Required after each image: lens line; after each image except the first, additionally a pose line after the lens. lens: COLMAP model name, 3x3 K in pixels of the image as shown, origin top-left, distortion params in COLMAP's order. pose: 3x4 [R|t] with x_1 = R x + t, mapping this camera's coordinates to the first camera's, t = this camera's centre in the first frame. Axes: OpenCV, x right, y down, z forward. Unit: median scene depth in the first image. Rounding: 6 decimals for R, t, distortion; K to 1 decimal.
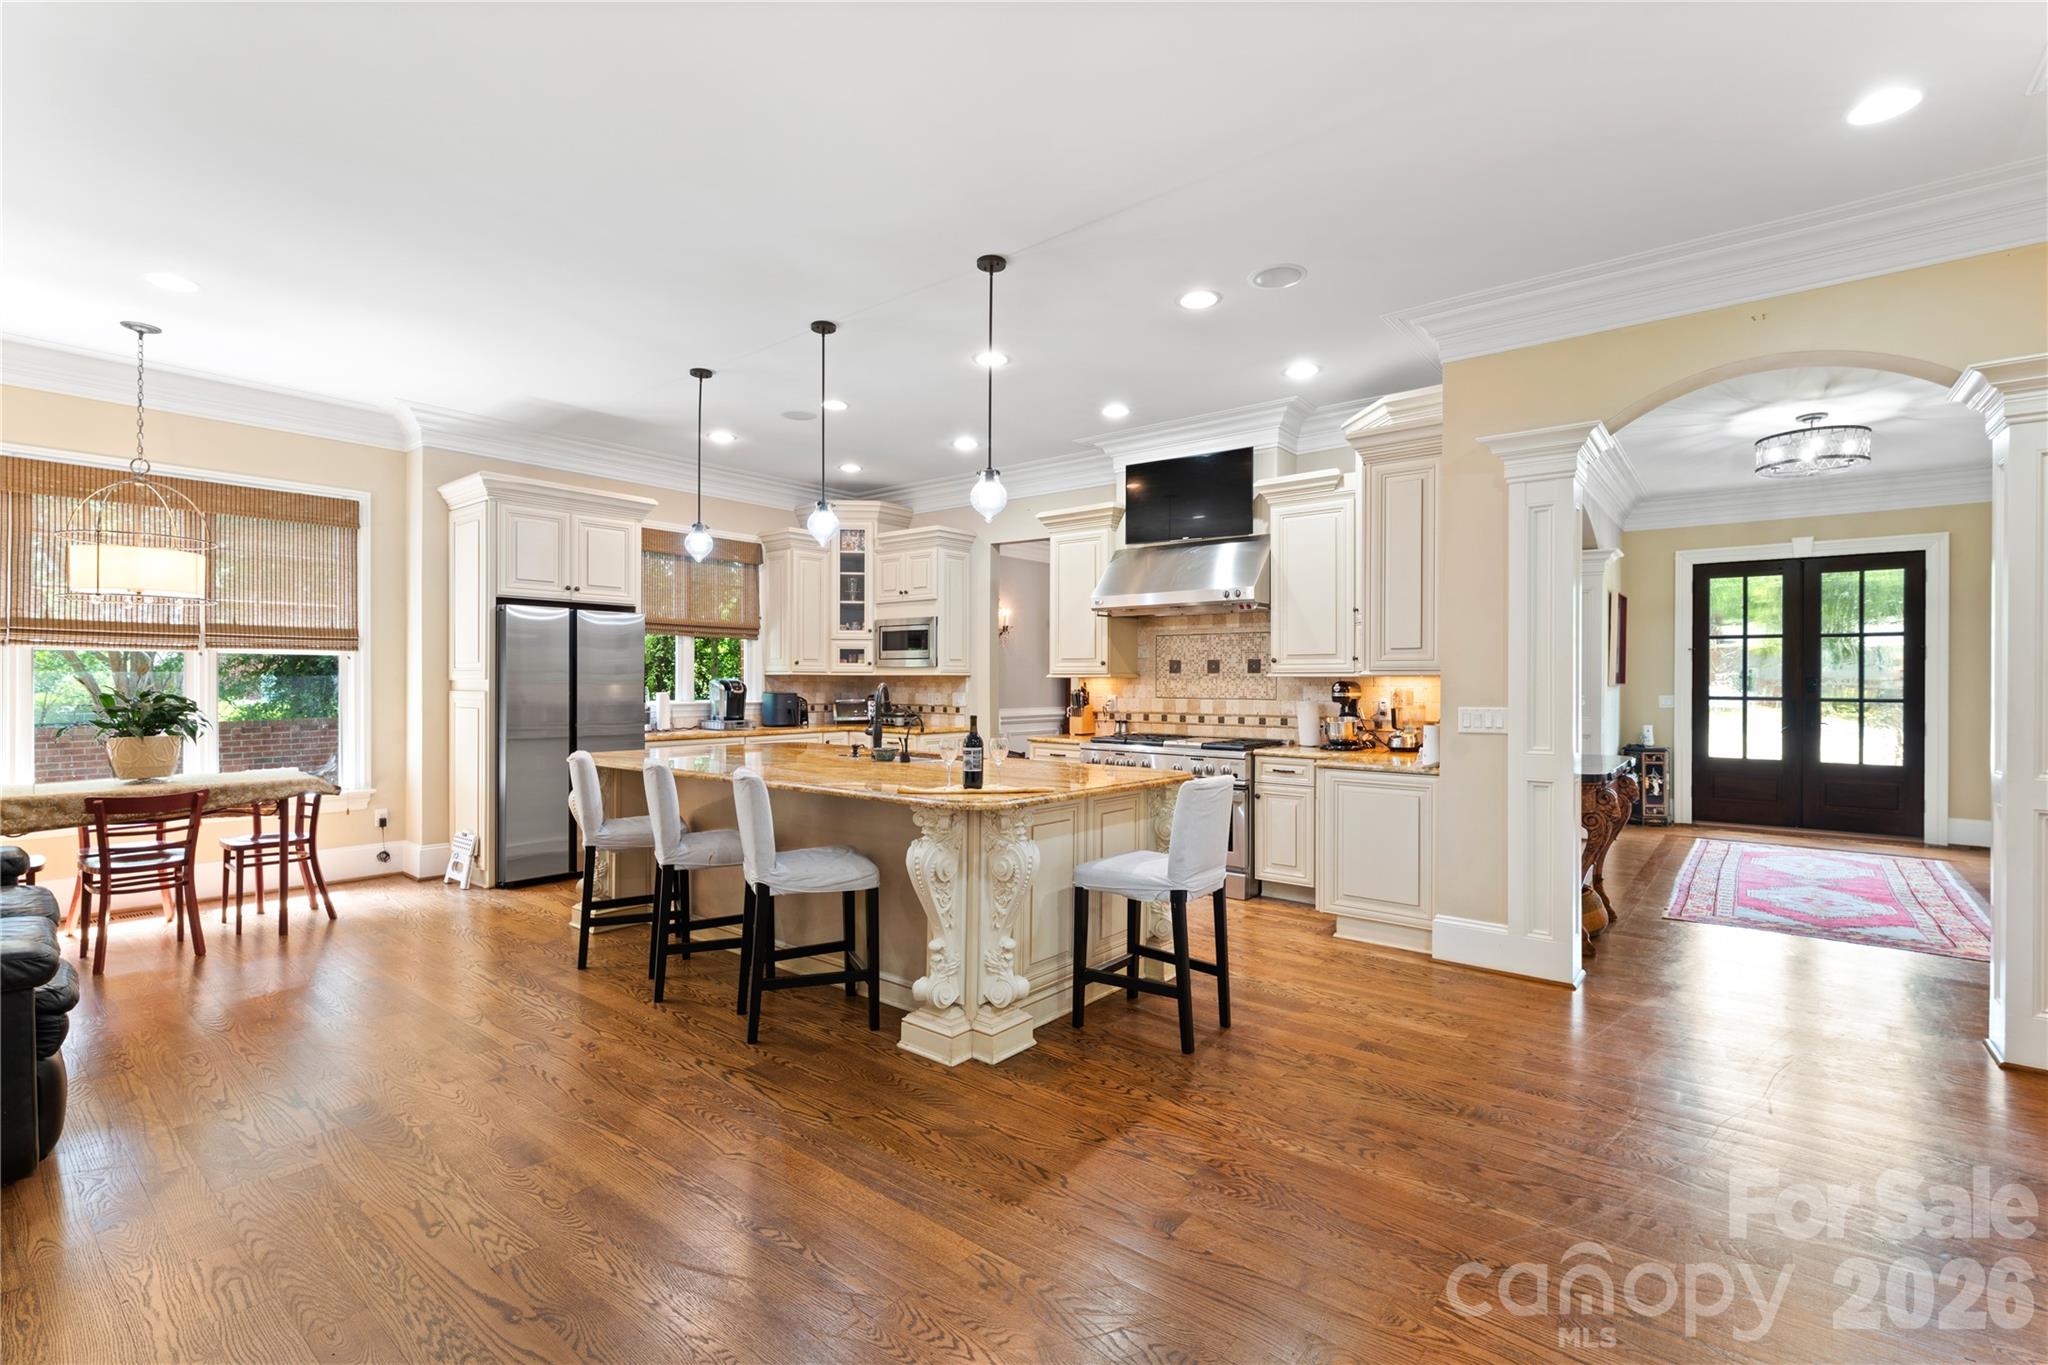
lens RADIAL K [[909.2, 0, 1024.7], [0, 909.2, 691.3], [0, 0, 1]] dist [0.001433, 0.000579]
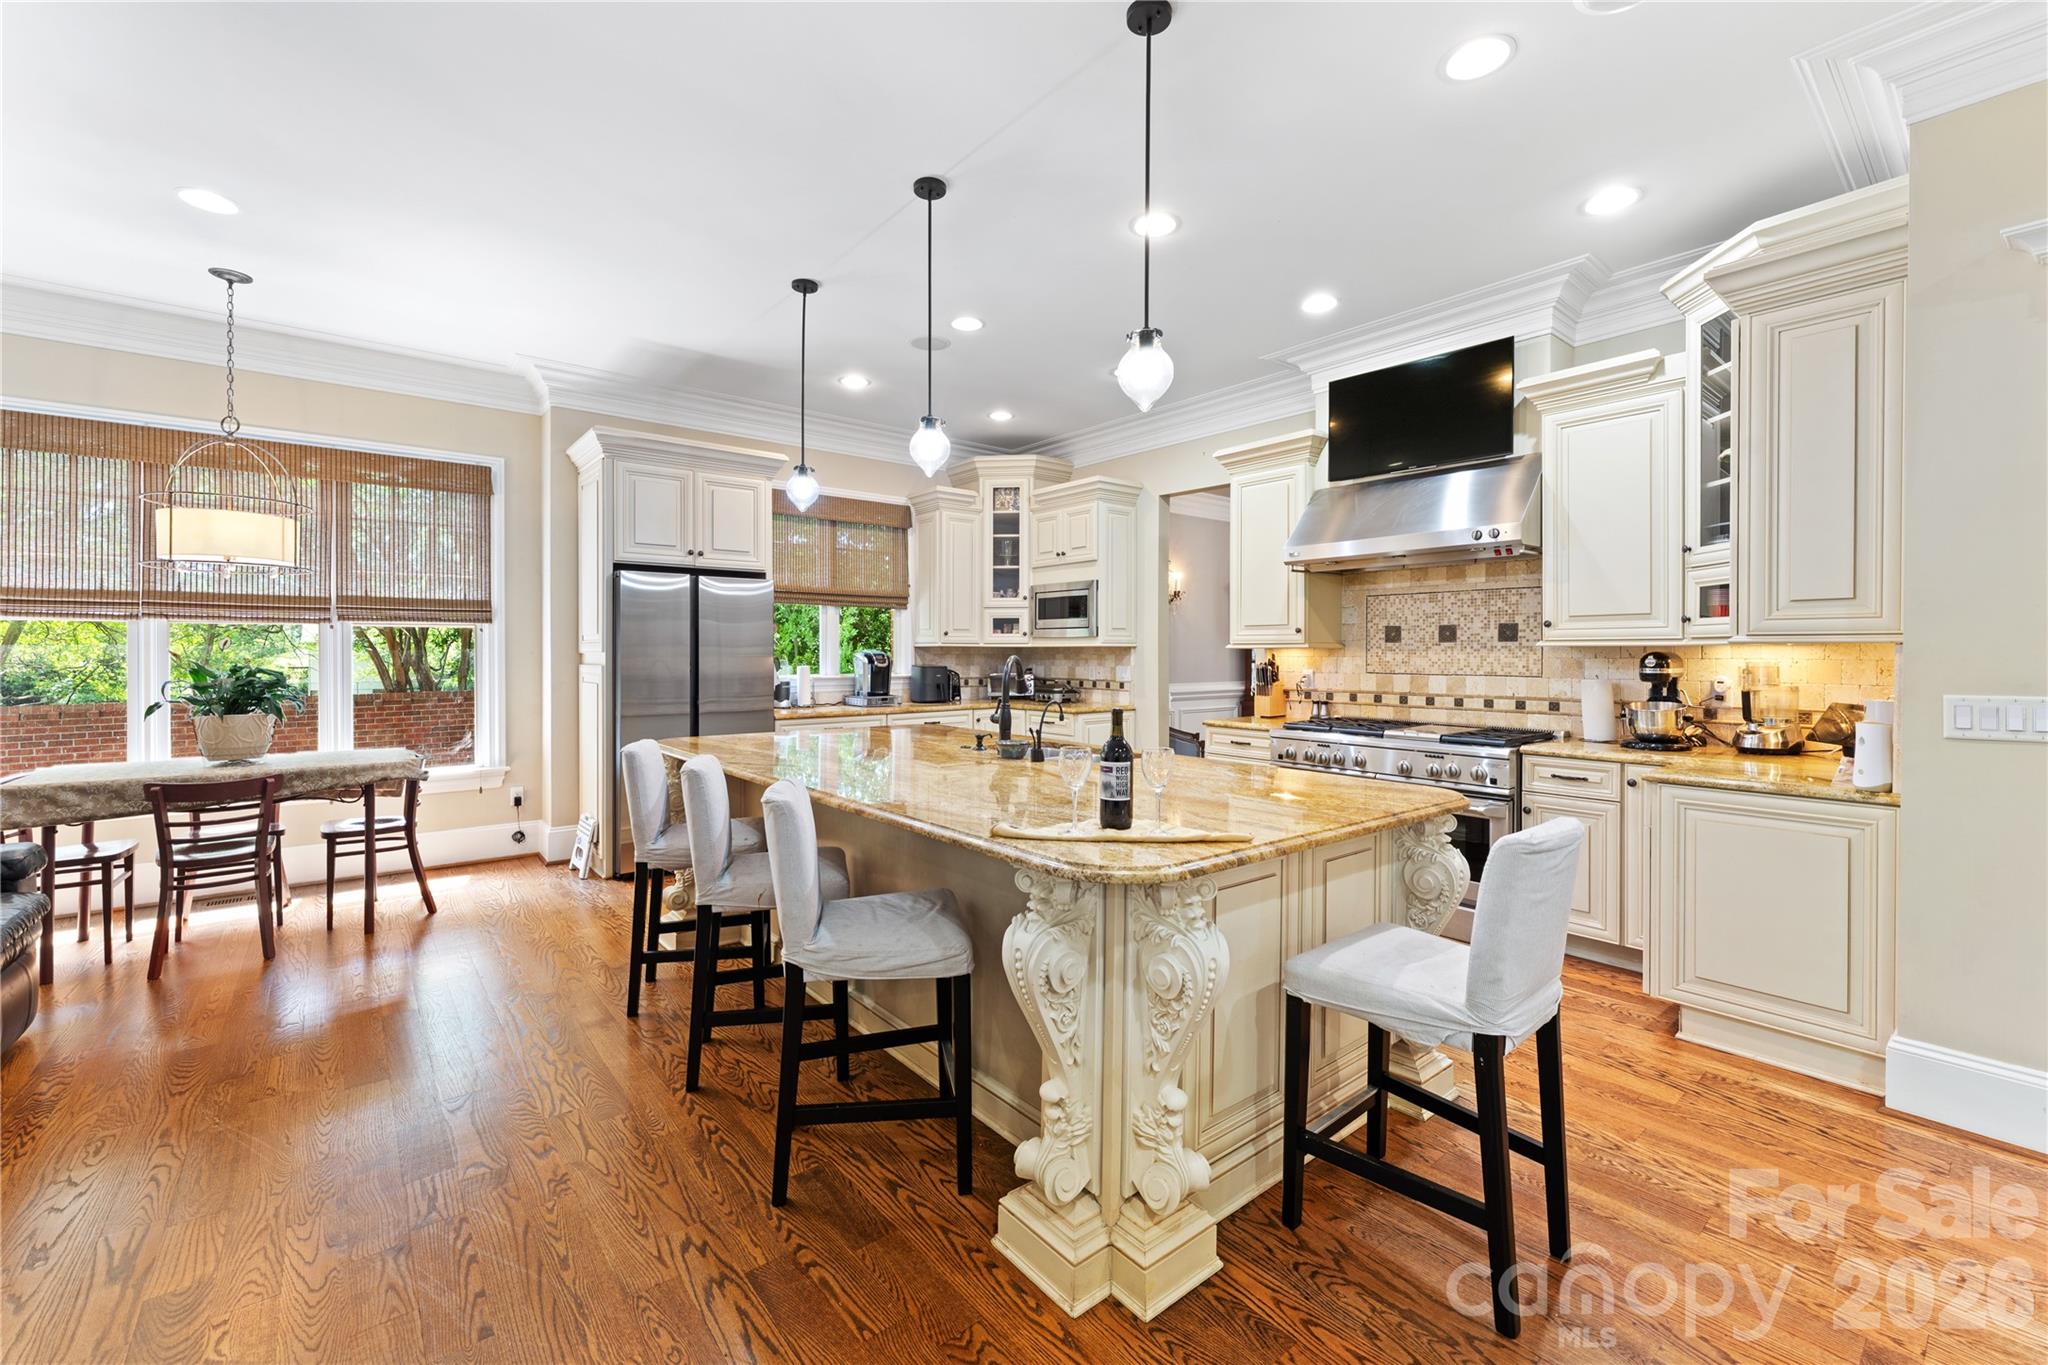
lens RADIAL K [[841.2, 0, 1022.6], [0, 841.2, 659.2], [0, 0, 1]] dist [-0.000082, -0.001695]
pose [[0.978909, -0.000745, -0.204297, -0.001402], [0.000010, 0.999994, -0.003600, -0.003024], [0.204298, 0.003522, 0.978902, 0.250442]]
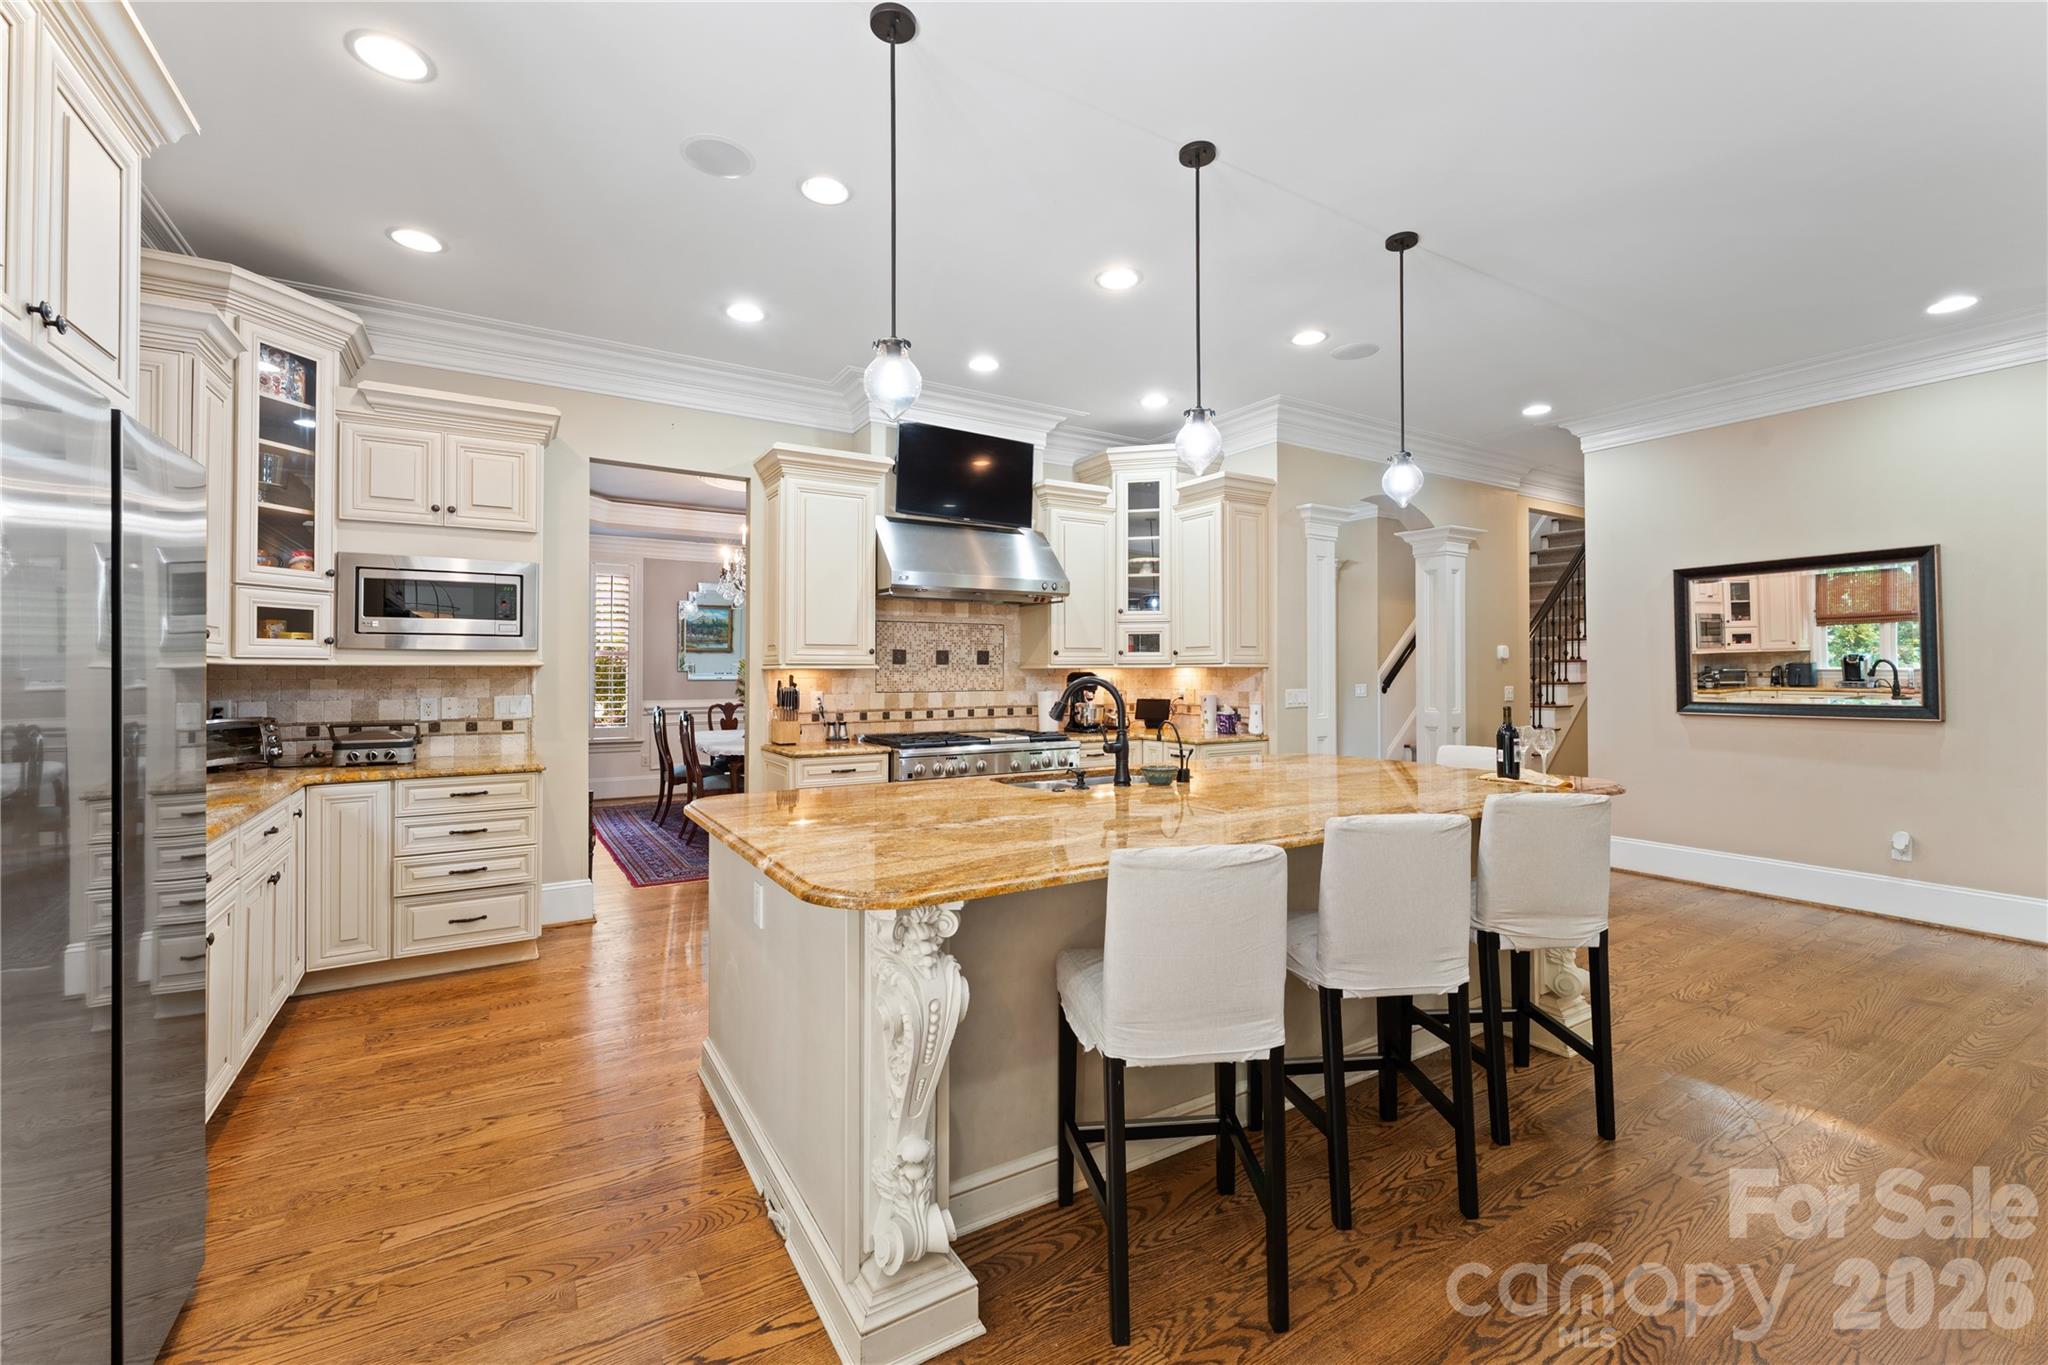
lens RADIAL K [[841.2, 0, 1014.6], [0, 841.2, 670.2], [0, 0, 1]] dist [-0.000082, -0.001695]
pose [[0.338605, -0.002289, 0.940926, -0.665257], [0.014602, 0.999889, -0.002822, -0.011725], [-0.940815, 0.014695, 0.338601, 0.715988]]
